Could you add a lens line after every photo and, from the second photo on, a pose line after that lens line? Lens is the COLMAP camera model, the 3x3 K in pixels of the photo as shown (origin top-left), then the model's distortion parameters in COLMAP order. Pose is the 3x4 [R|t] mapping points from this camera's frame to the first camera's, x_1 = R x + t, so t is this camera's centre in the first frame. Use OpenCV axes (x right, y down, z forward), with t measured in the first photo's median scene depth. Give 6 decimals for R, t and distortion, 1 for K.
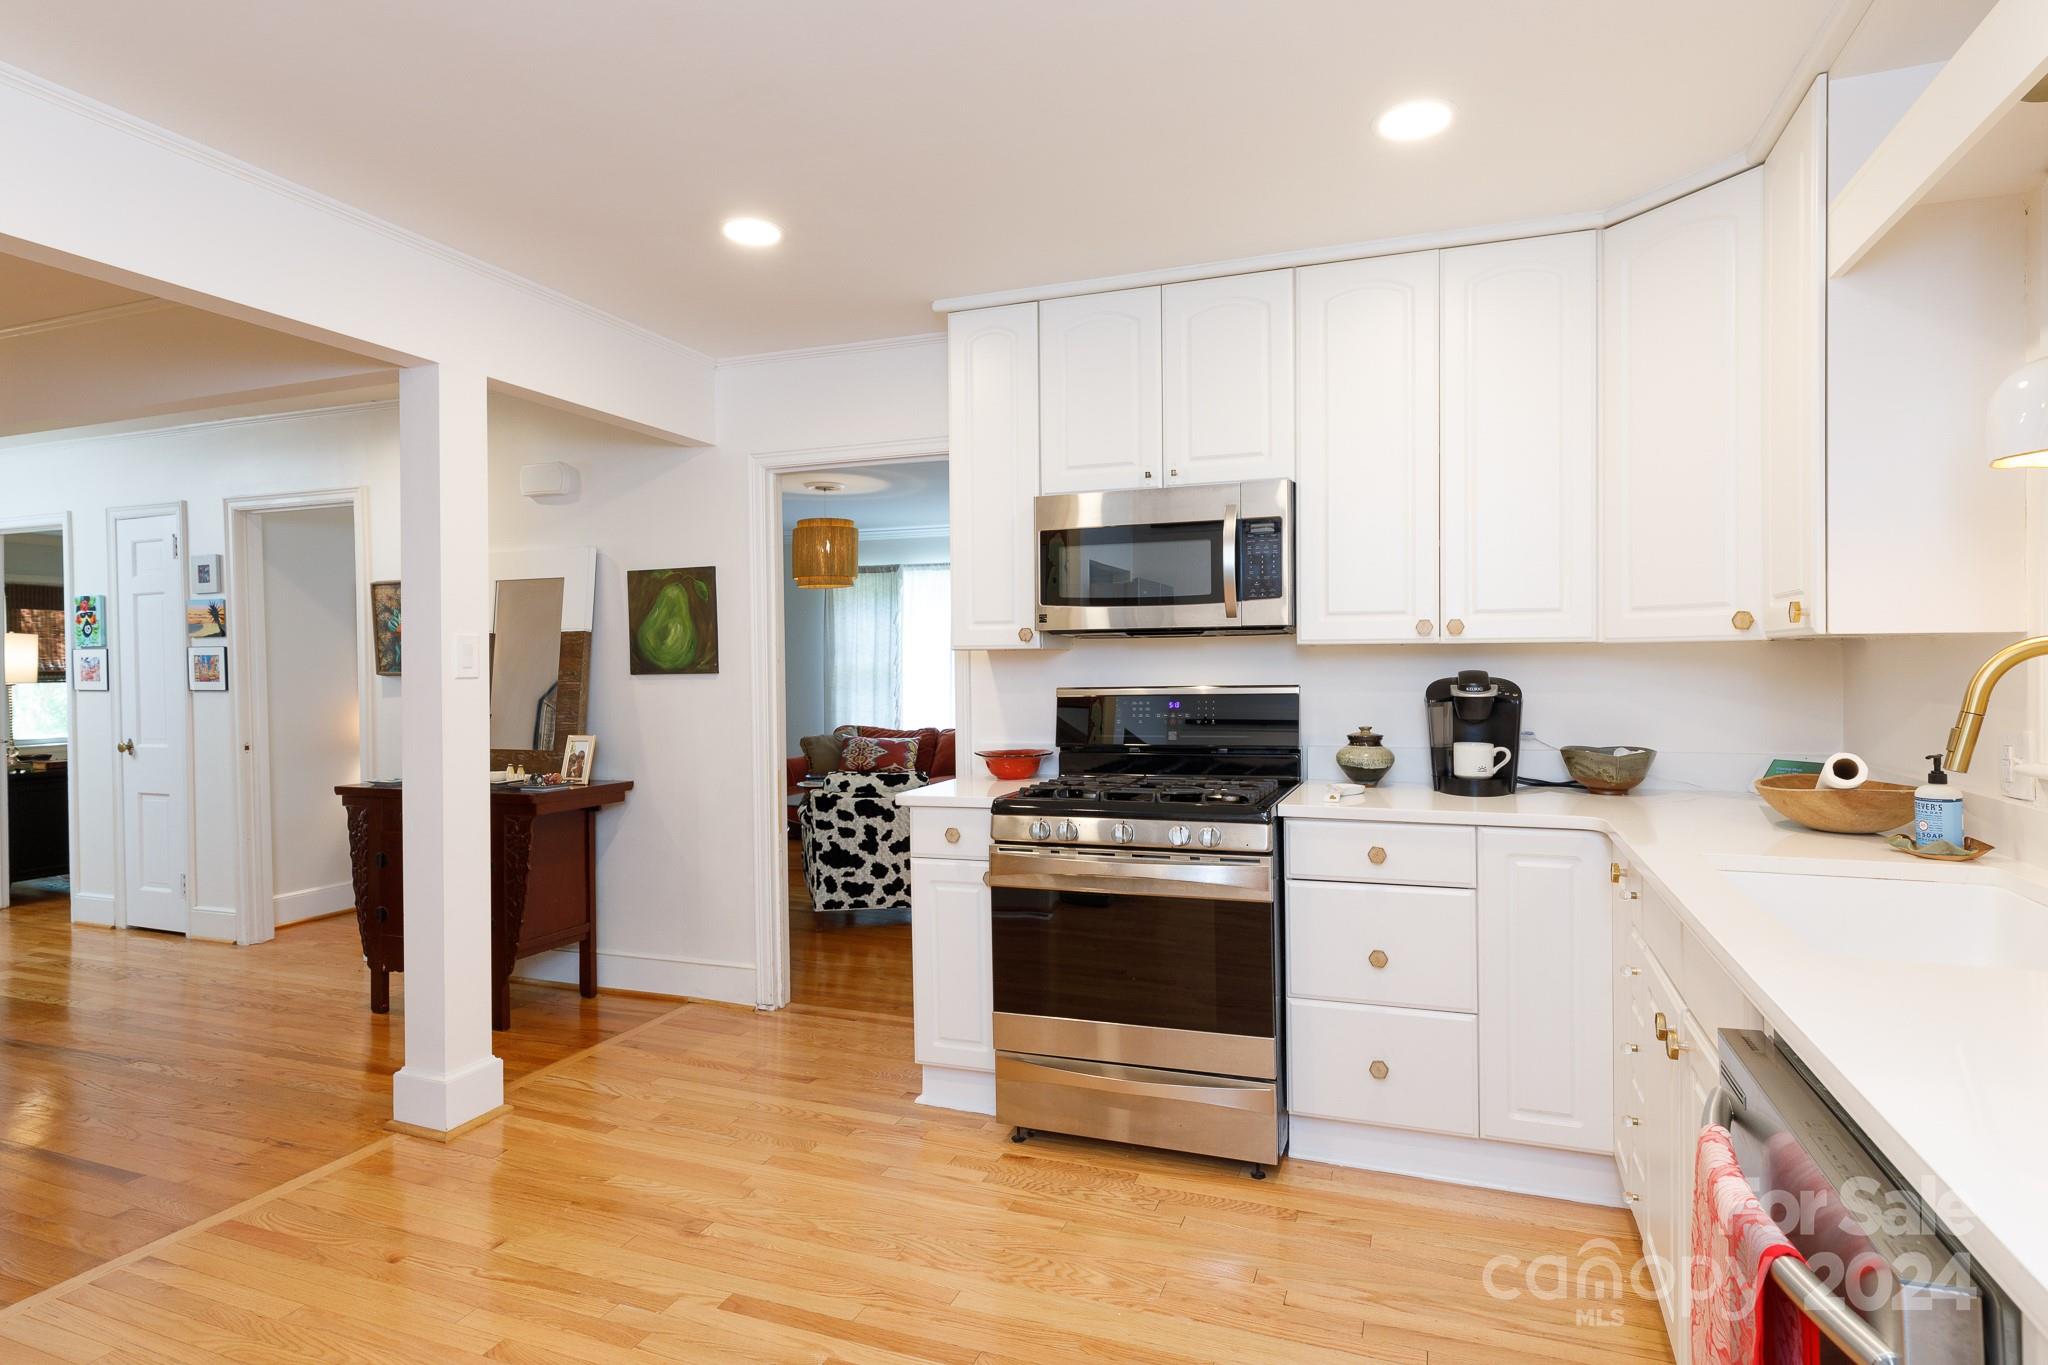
lens RADIAL K [[1099.6, 0, 1022.6], [0, 1099.6, 667.3], [0, 0, 1]] dist [0.004615, 0.000386]
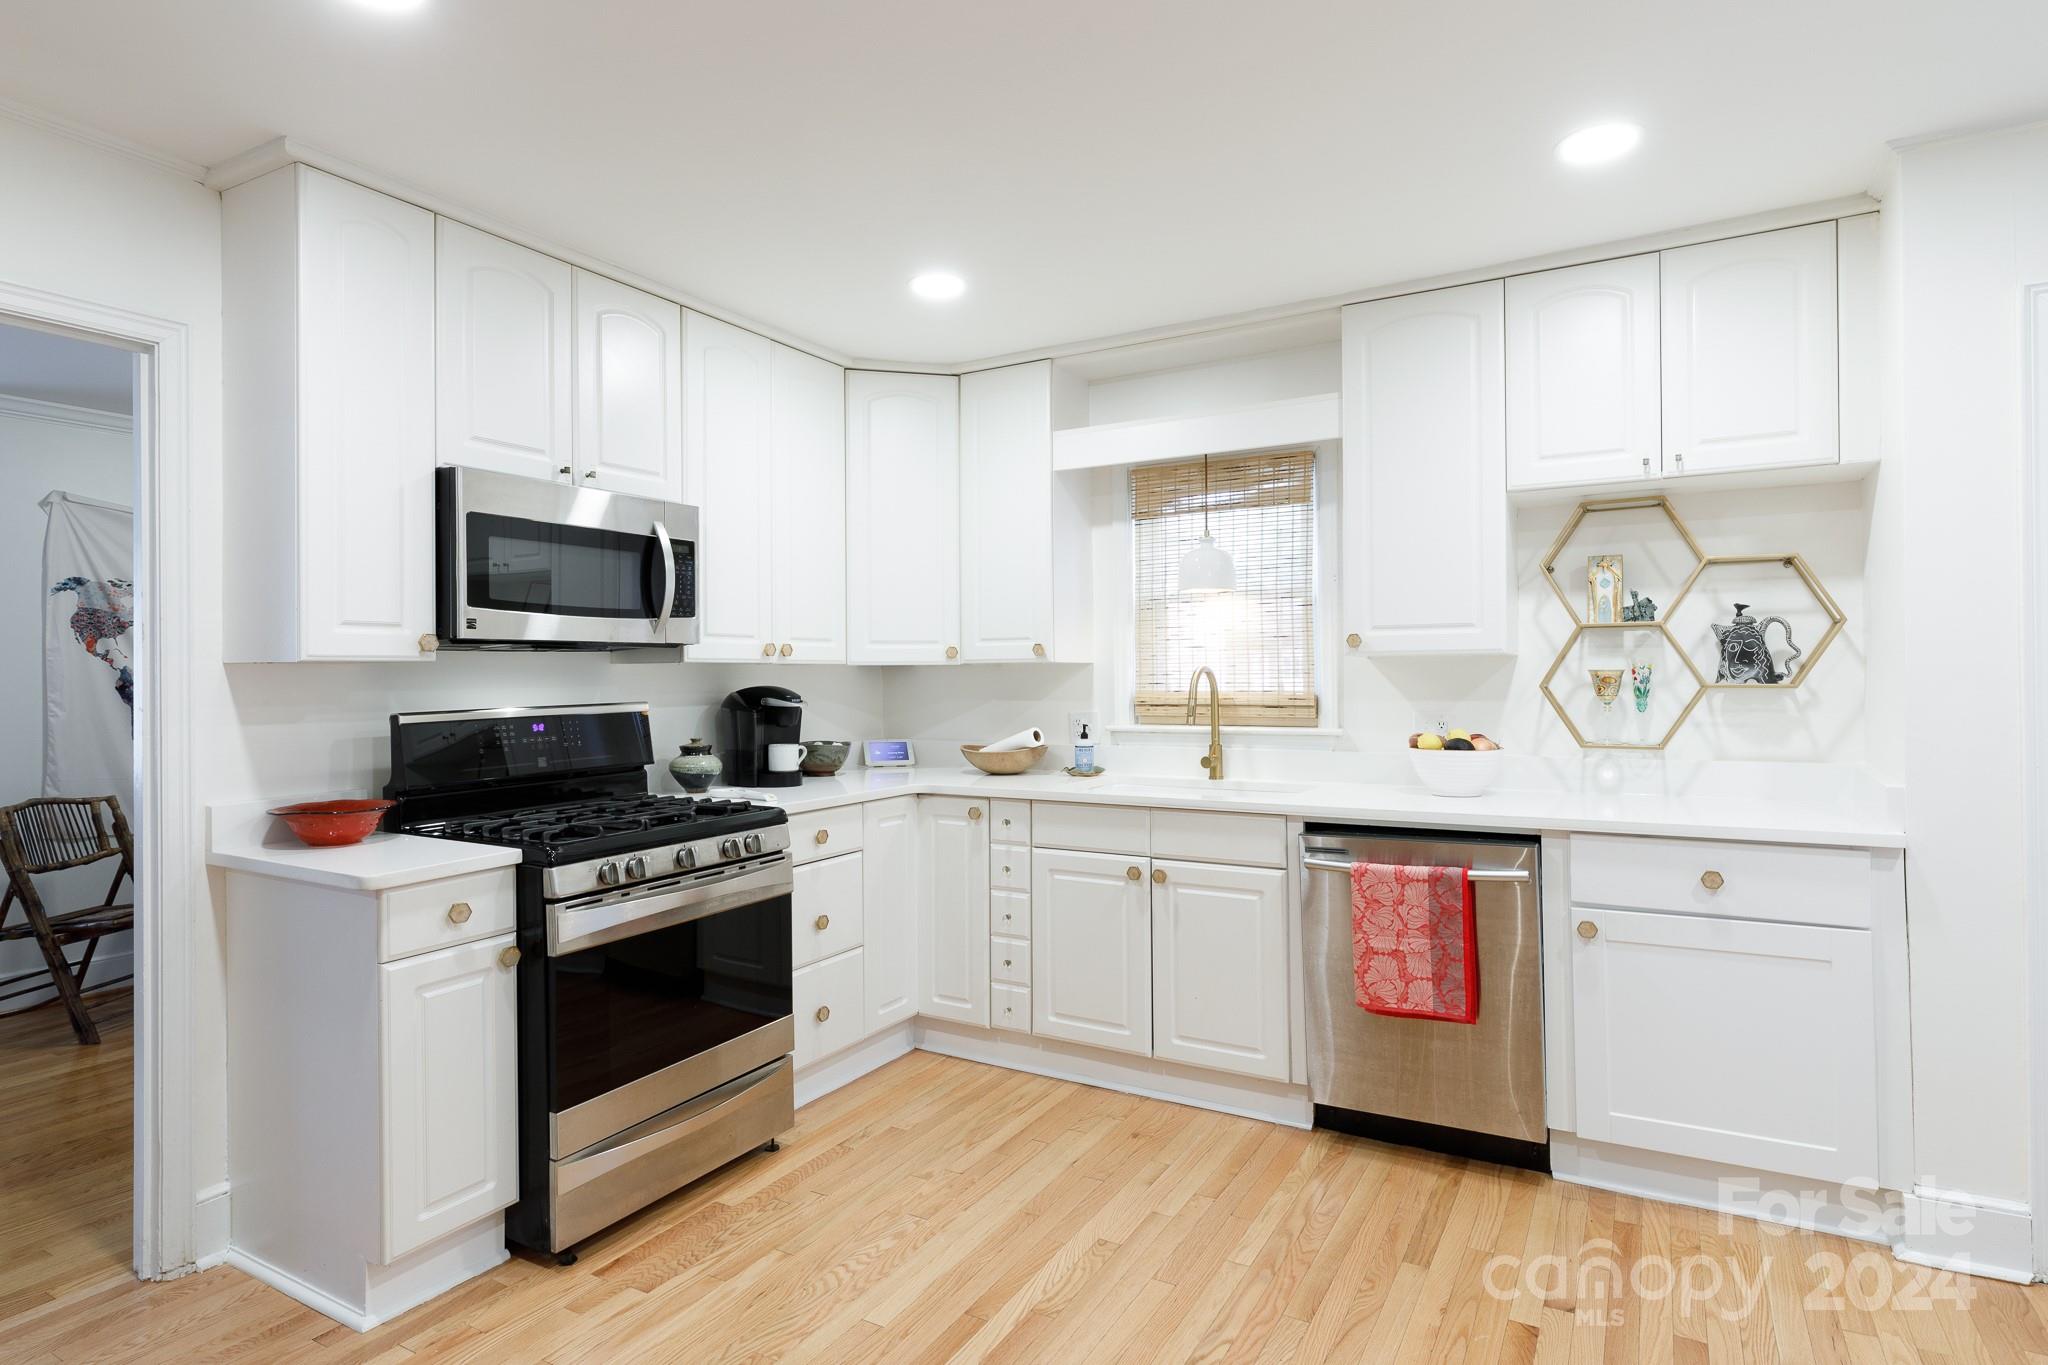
lens RADIAL K [[1099.6, 0, 1022.6], [0, 1099.6, 664.2], [0, 0, 1]] dist [0.004615, 0.000386]
pose [[0.159860, 0.014988, 0.987026, -0.735874], [0.010575, 0.999801, -0.016894, 0.002333], [-0.987083, 0.013139, 0.159670, 0.509007]]
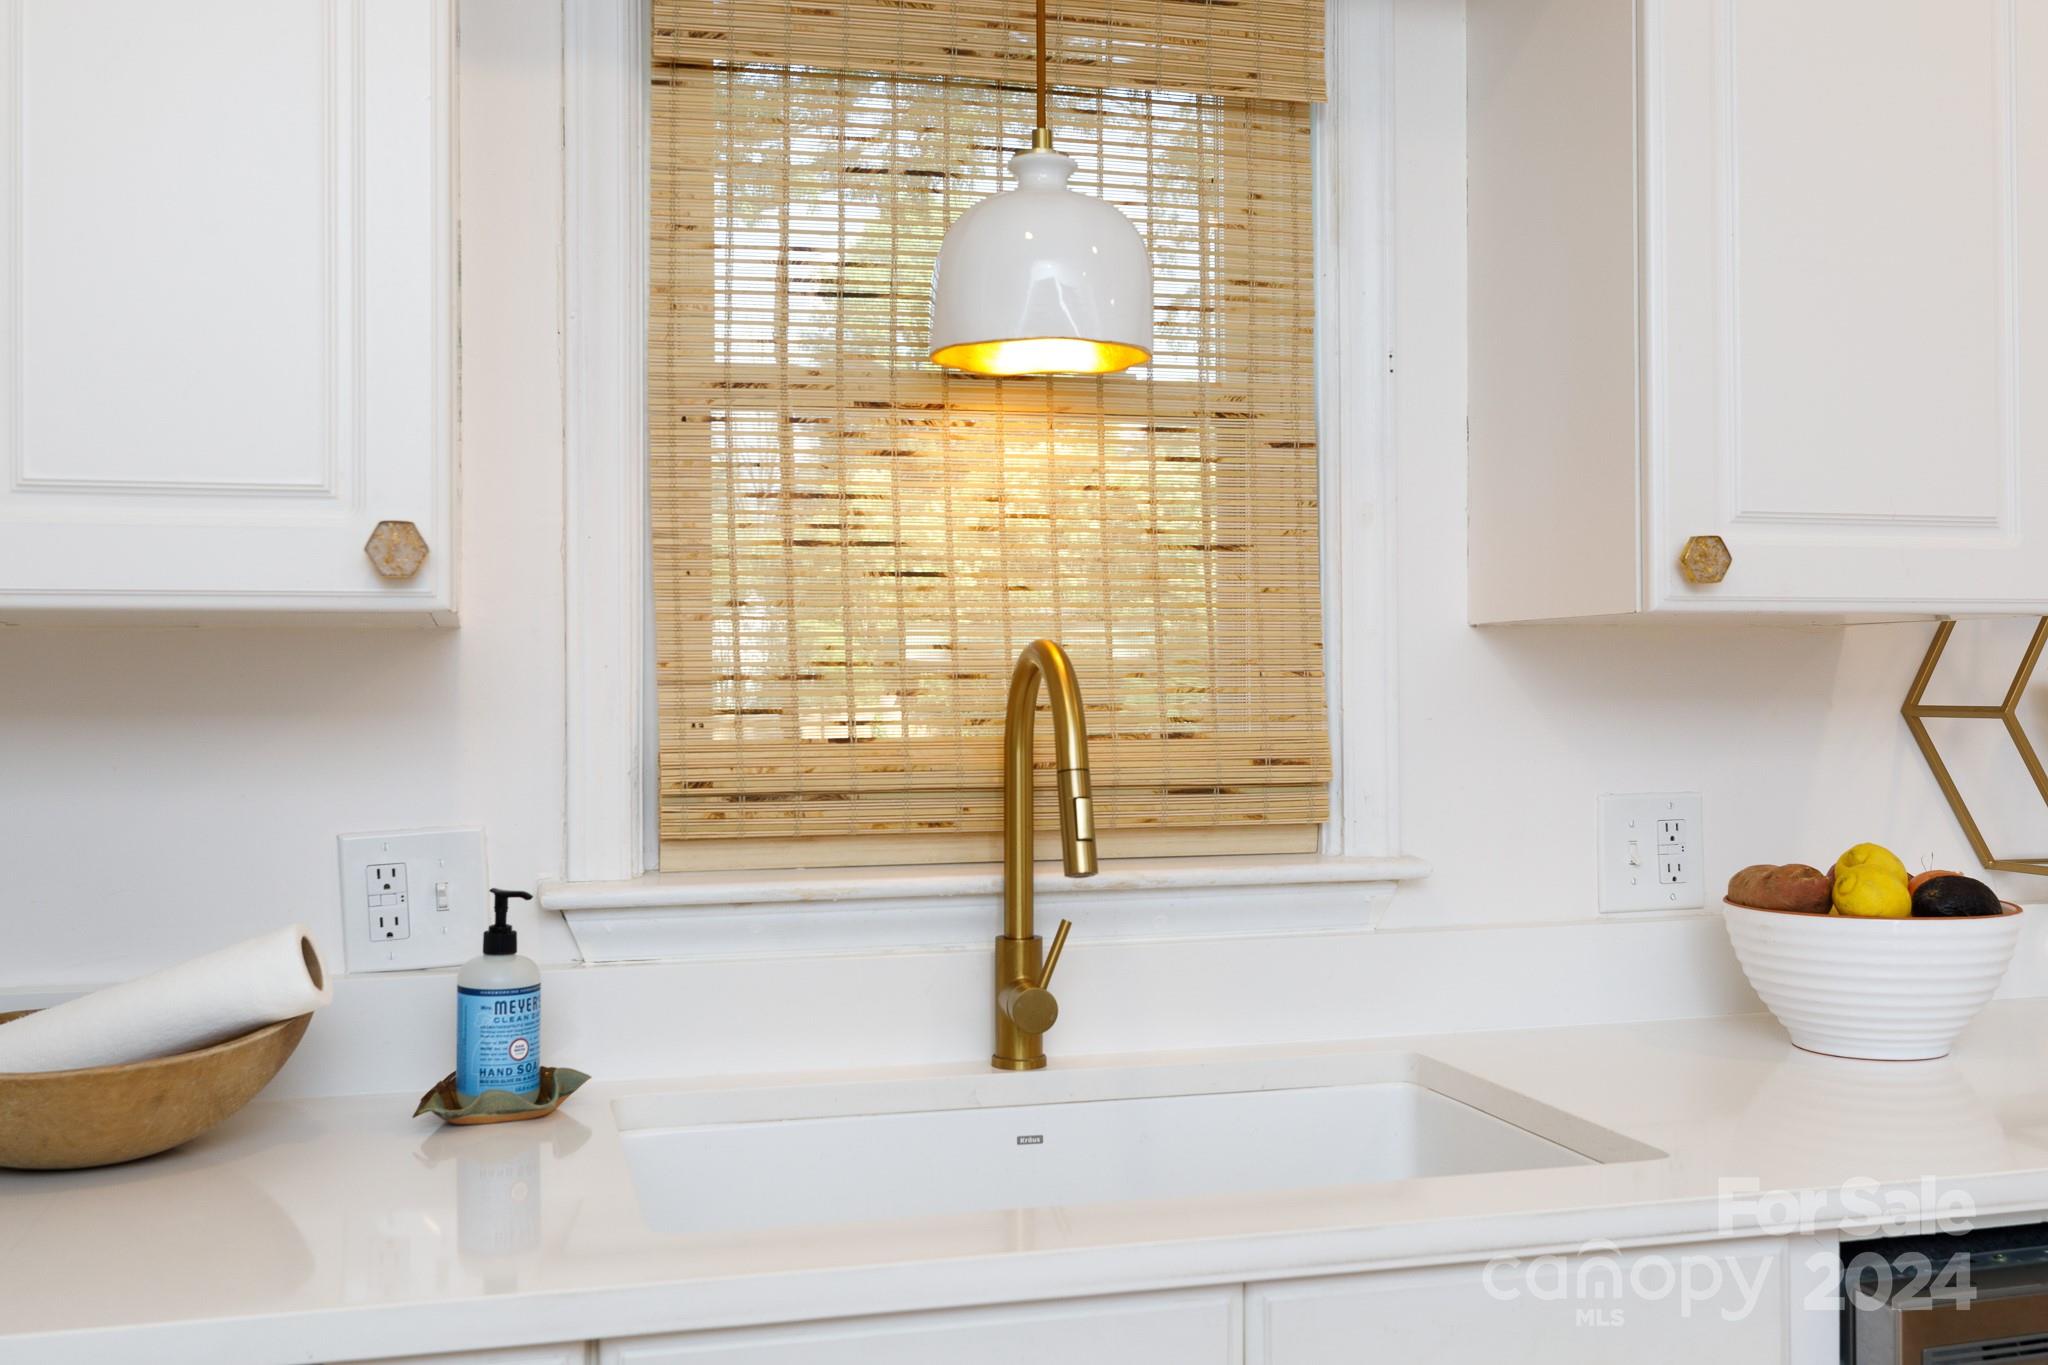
lens RADIAL K [[2028.7, 0, 1024.6], [0, 2028.7, 662.8], [0, 0, 1]] dist [0.049837, 0.000000]
pose [[-0.605649, 0.020967, 0.795455, 0.018024], [0.013313, 0.999780, -0.016217, 0.001221], [-0.795620, 0.000768, -0.605795, 0.859251]]
